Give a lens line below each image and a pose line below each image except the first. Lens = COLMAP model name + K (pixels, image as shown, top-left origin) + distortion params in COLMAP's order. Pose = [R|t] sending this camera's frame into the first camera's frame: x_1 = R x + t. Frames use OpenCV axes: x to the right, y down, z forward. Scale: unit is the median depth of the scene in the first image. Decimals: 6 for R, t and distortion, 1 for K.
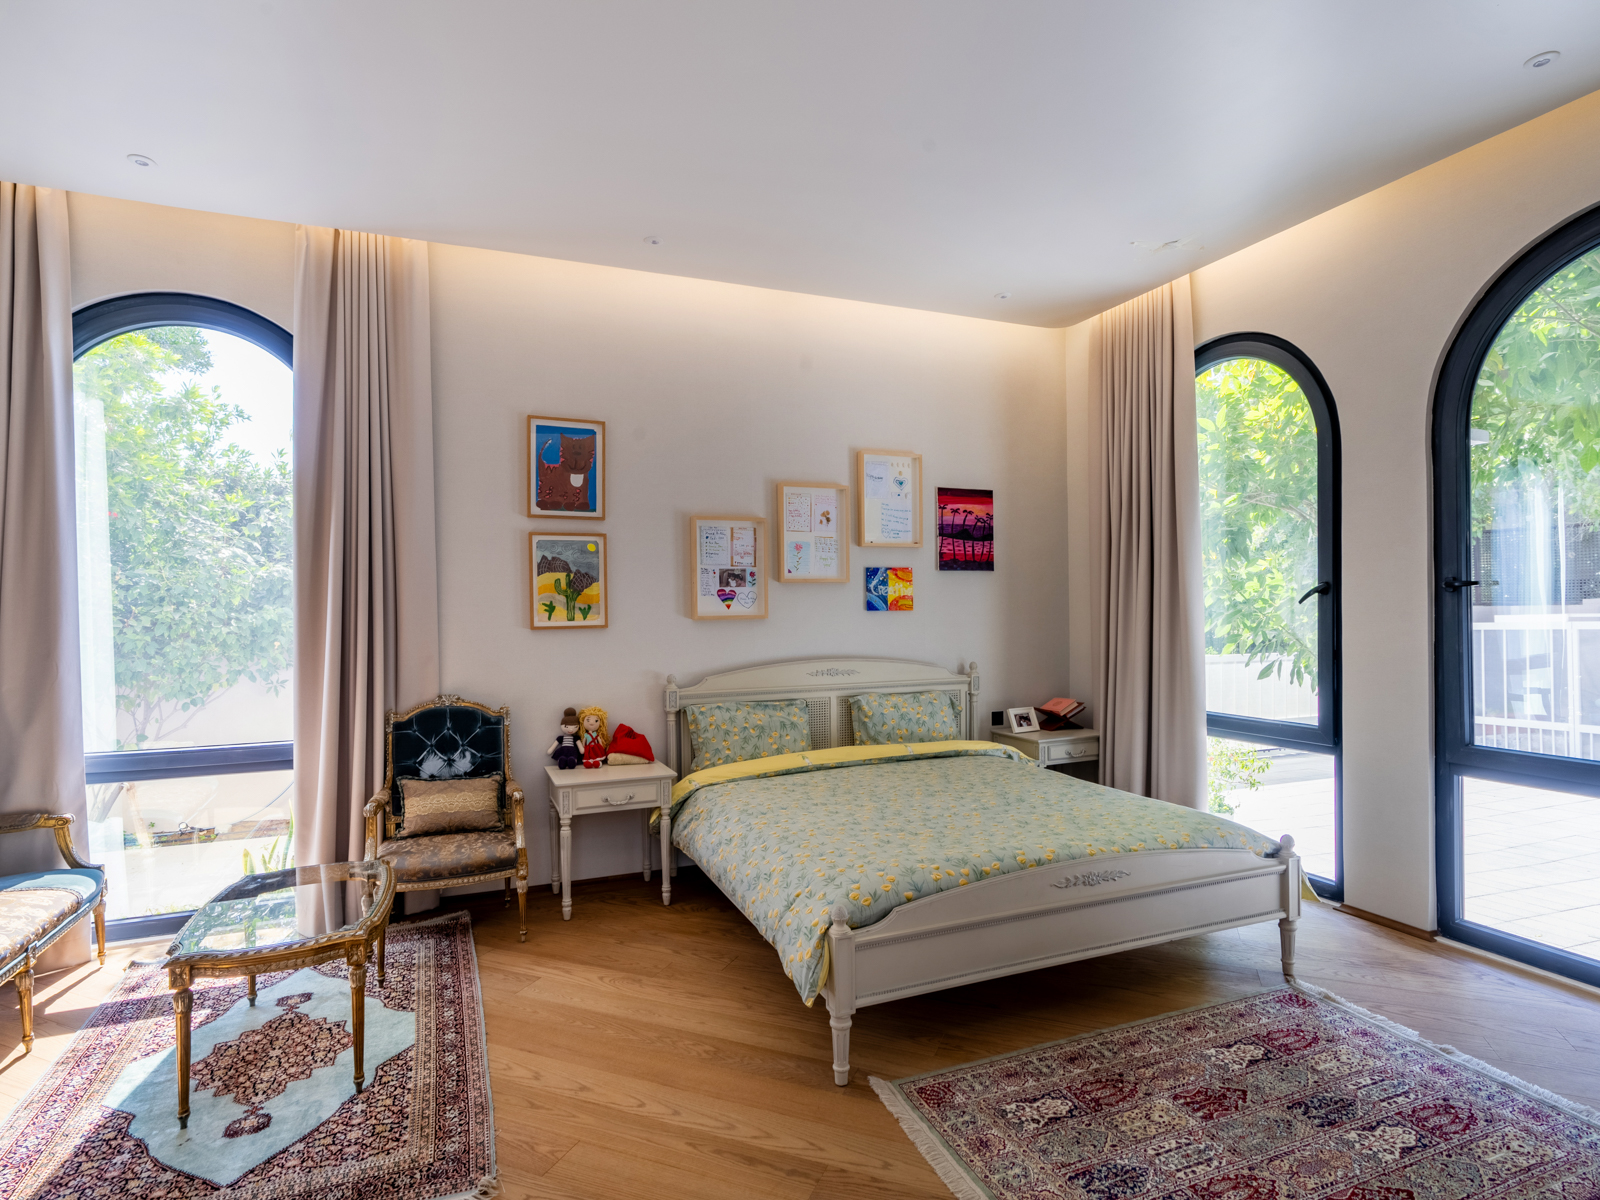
lens RADIAL K [[829.8, 0, 758.8], [0, 829.8, 618.6], [0, 0, 1]] dist [-0.007116, 0.002616]
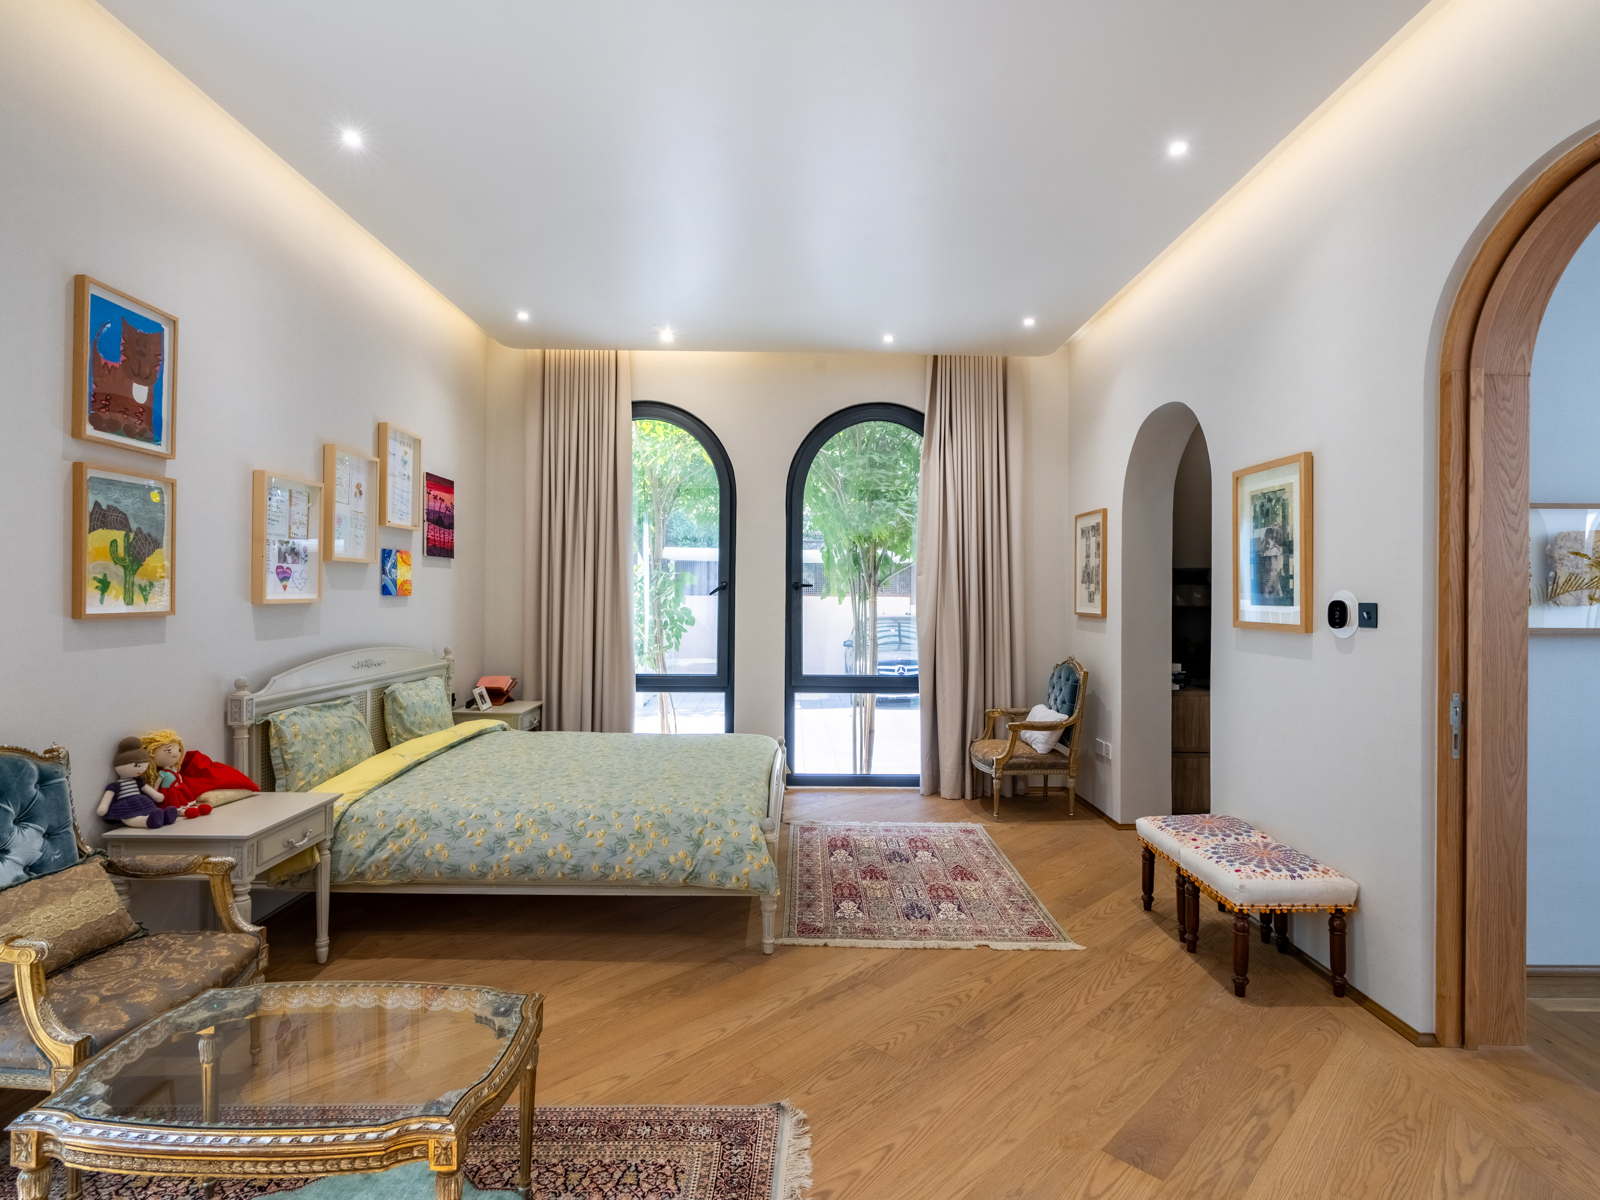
lens RADIAL K [[829.8, 0, 793.5], [0, 829.8, 596.0], [0, 0, 1]] dist [-0.007116, 0.002616]
pose [[0.364680, 0.013663, 0.931033, -0.644370], [-0.001823, 0.999901, -0.013959, 0.004001], [-0.931131, 0.003393, 0.364669, 0.270492]]
